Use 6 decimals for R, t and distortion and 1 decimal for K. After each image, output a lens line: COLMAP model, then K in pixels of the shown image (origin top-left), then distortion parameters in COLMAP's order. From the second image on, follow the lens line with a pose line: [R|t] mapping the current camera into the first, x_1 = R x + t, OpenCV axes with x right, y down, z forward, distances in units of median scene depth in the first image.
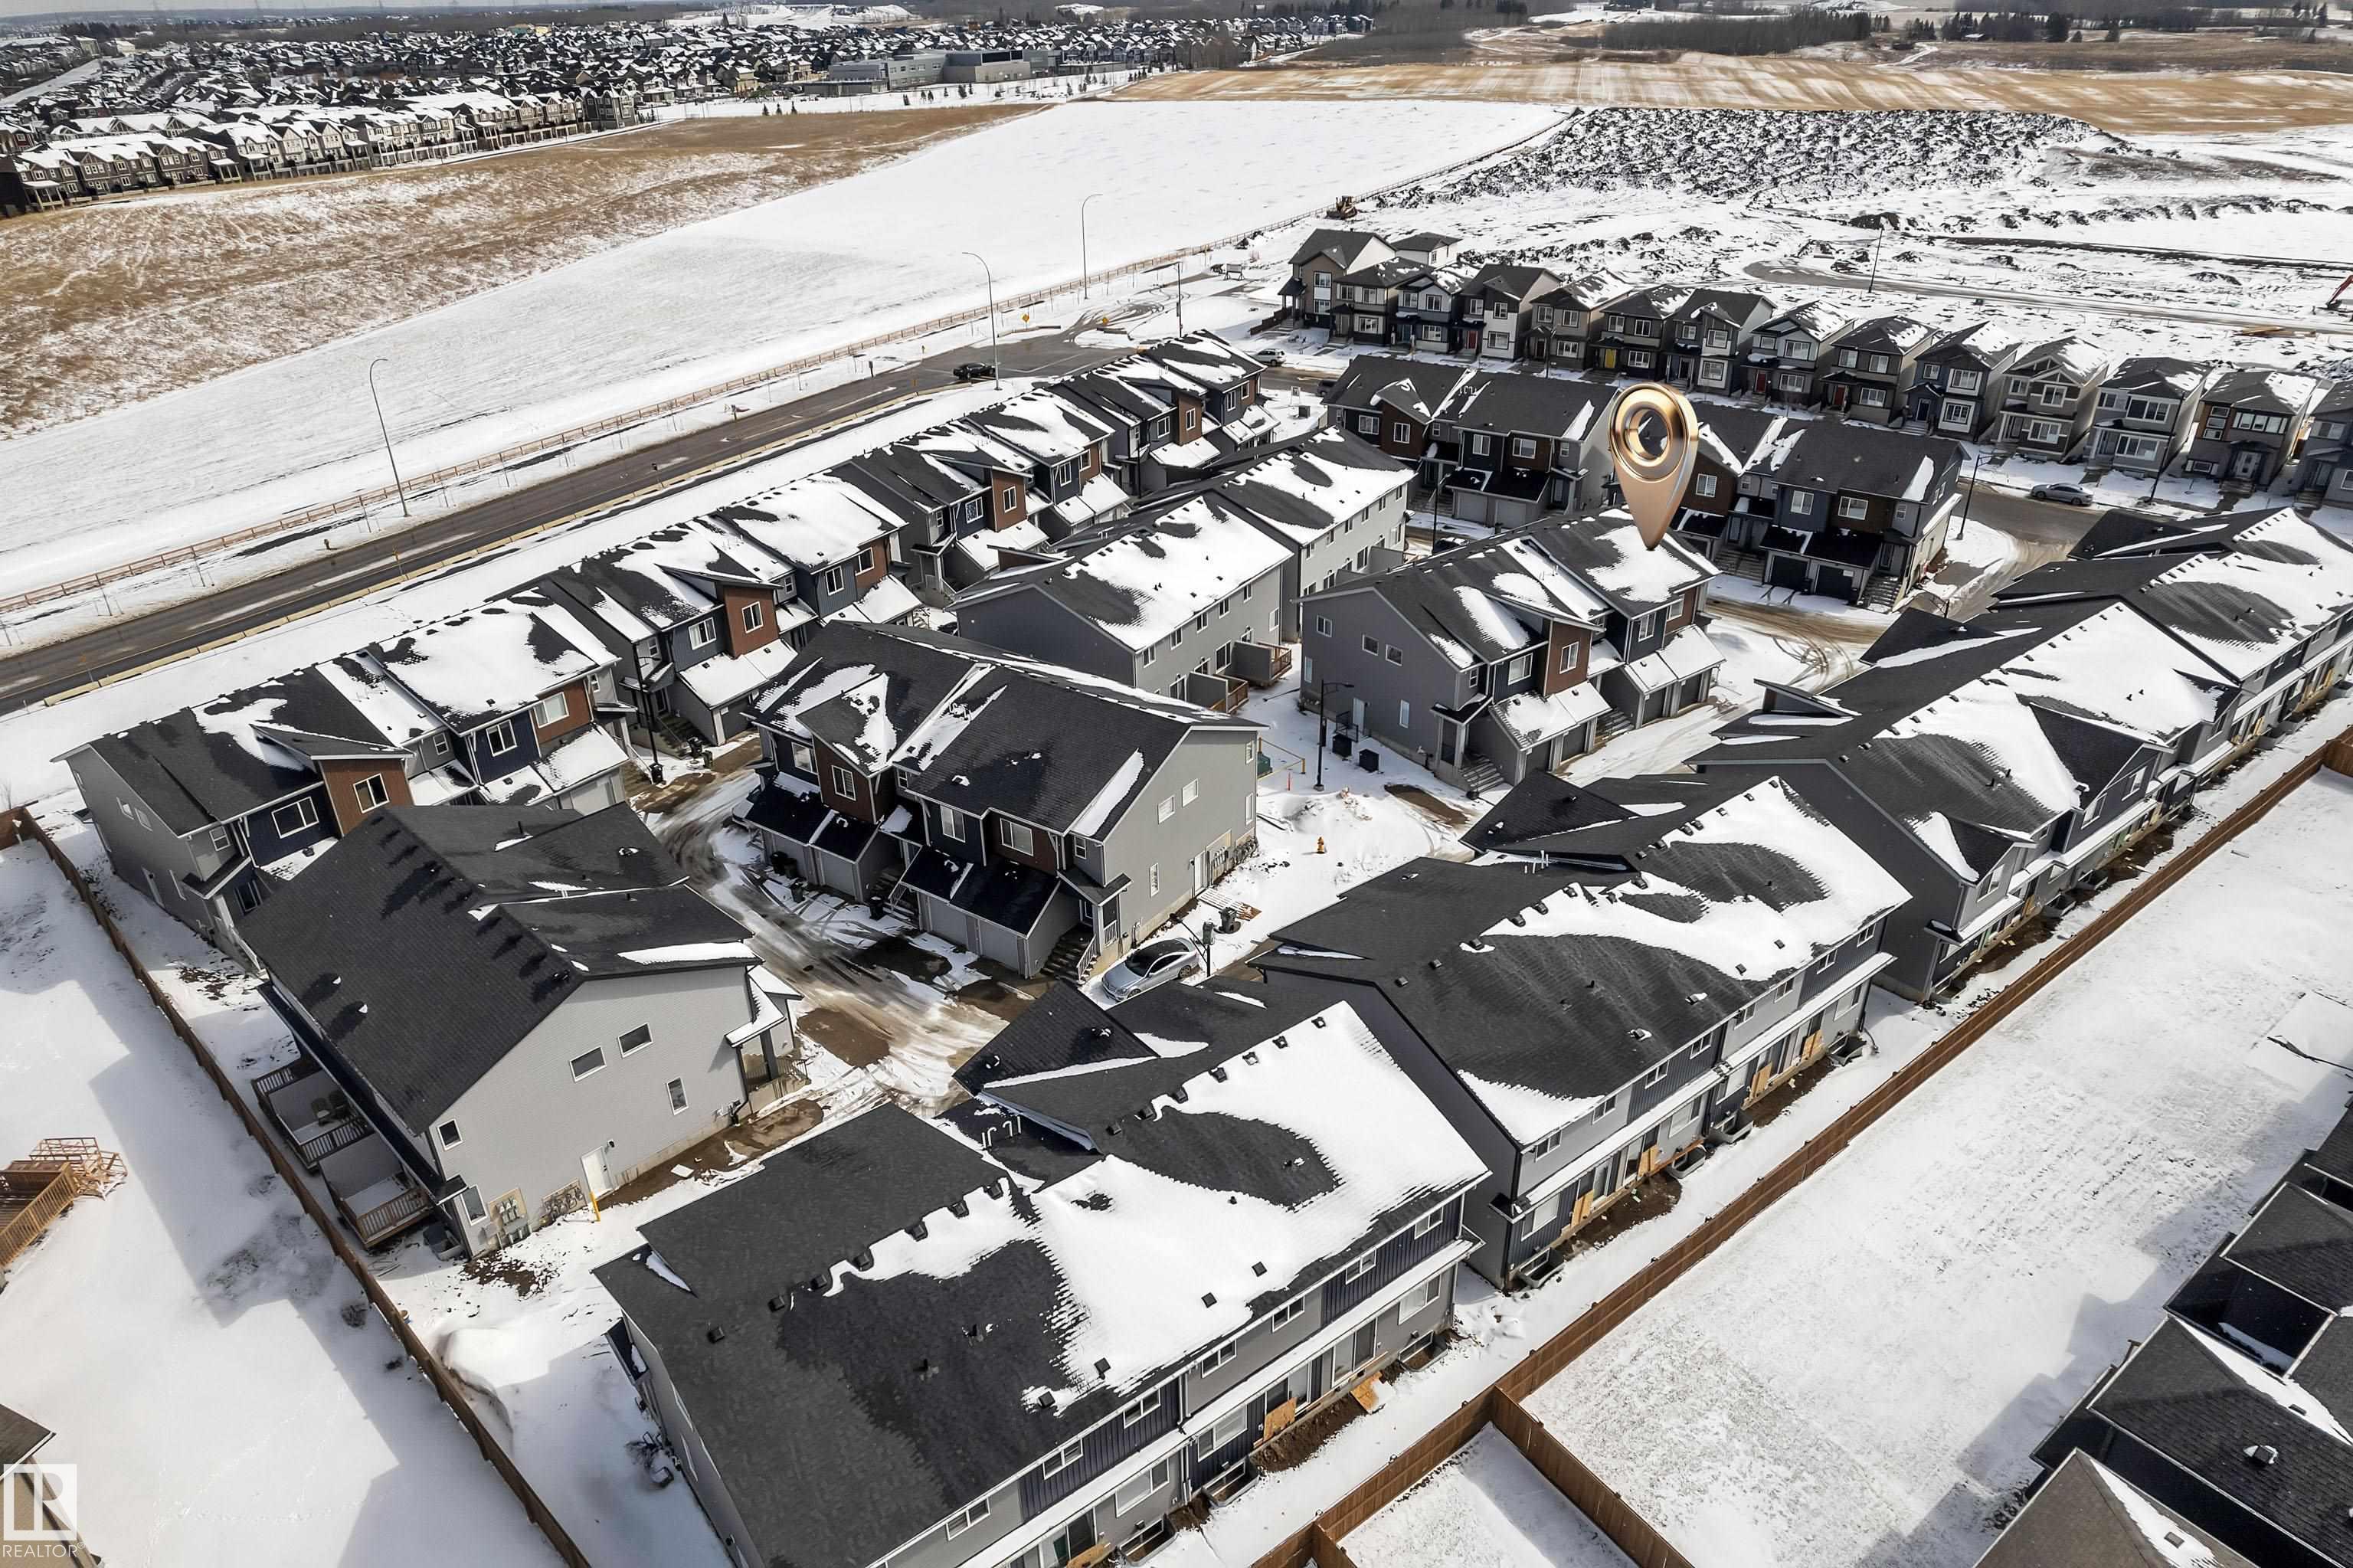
lens RADIAL K [[1421.4, 0, 1176.5], [0, 1421.4, 784.0], [0, 0, 1]] dist [-0.001911, 0.000119]
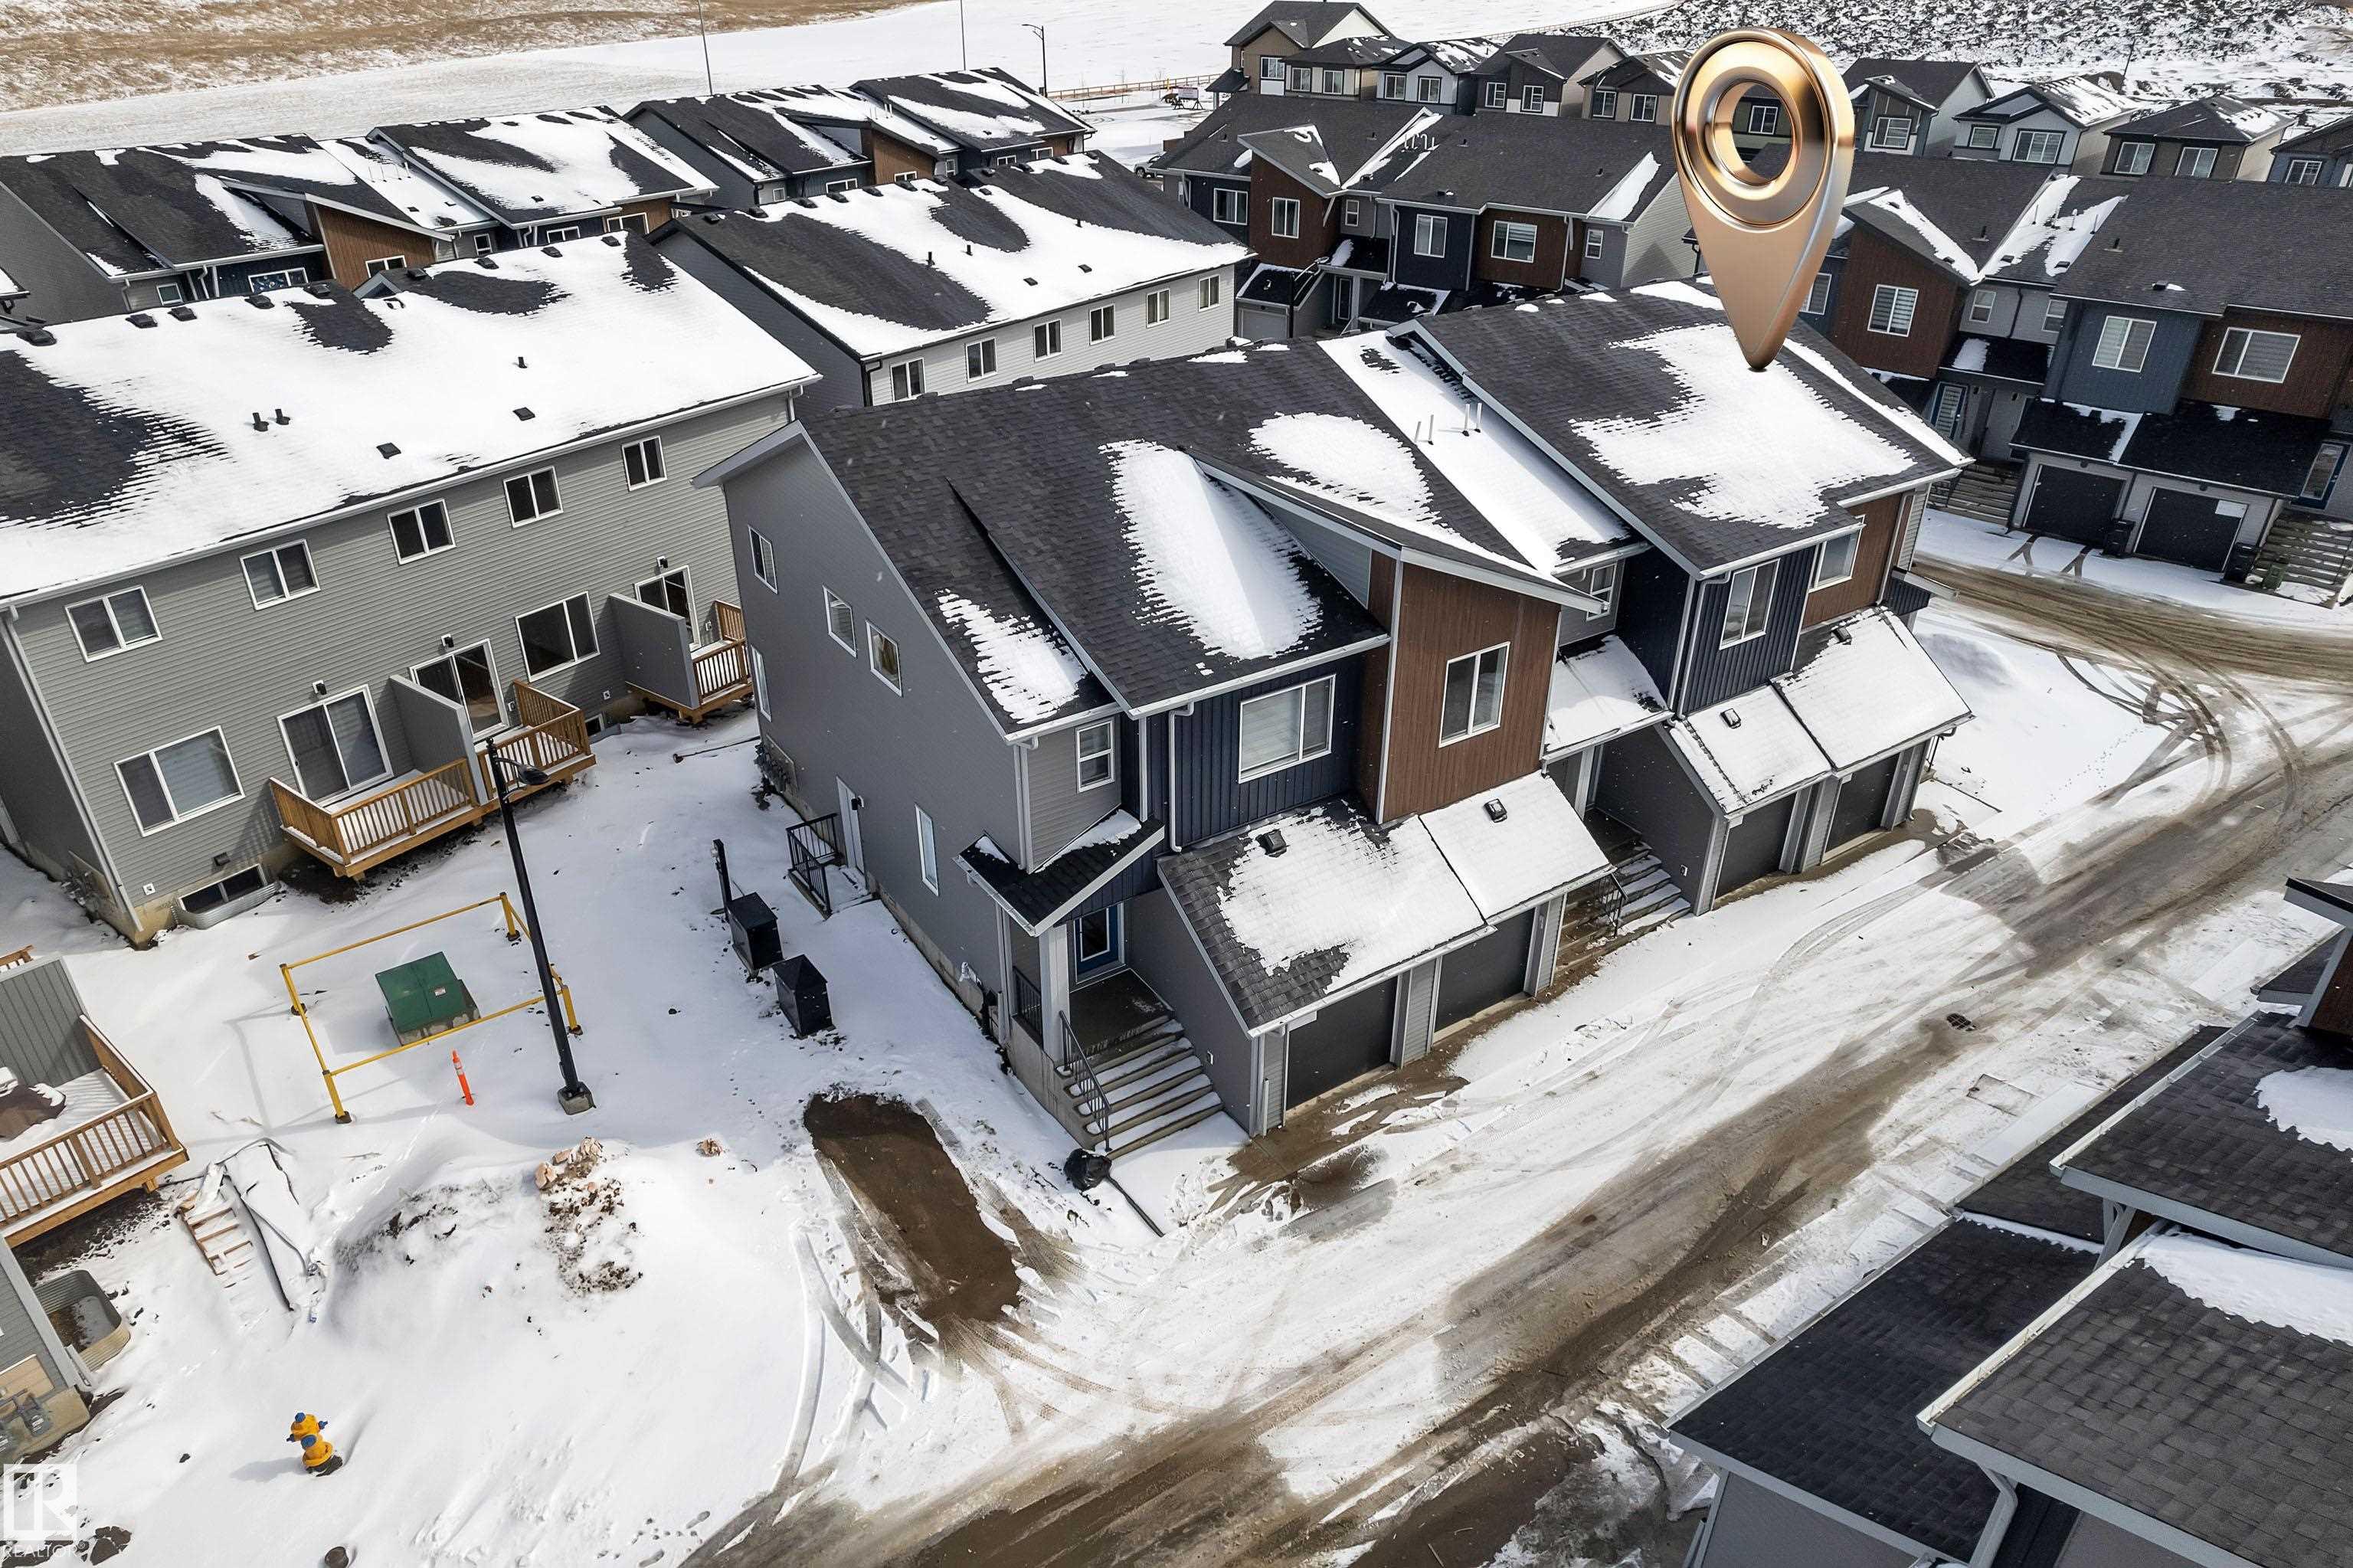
lens RADIAL K [[1452.5, 0, 1176.5], [0, 1452.5, 784.0], [0, 0, 1]] dist [-0.044630, 0.046900]
pose [[0.997485, 0.051773, -0.048417, 0.207072], [-0.050911, 0.998525, 0.018854, -0.065670], [0.049322, -0.016342, 0.998649, 0.627773]]
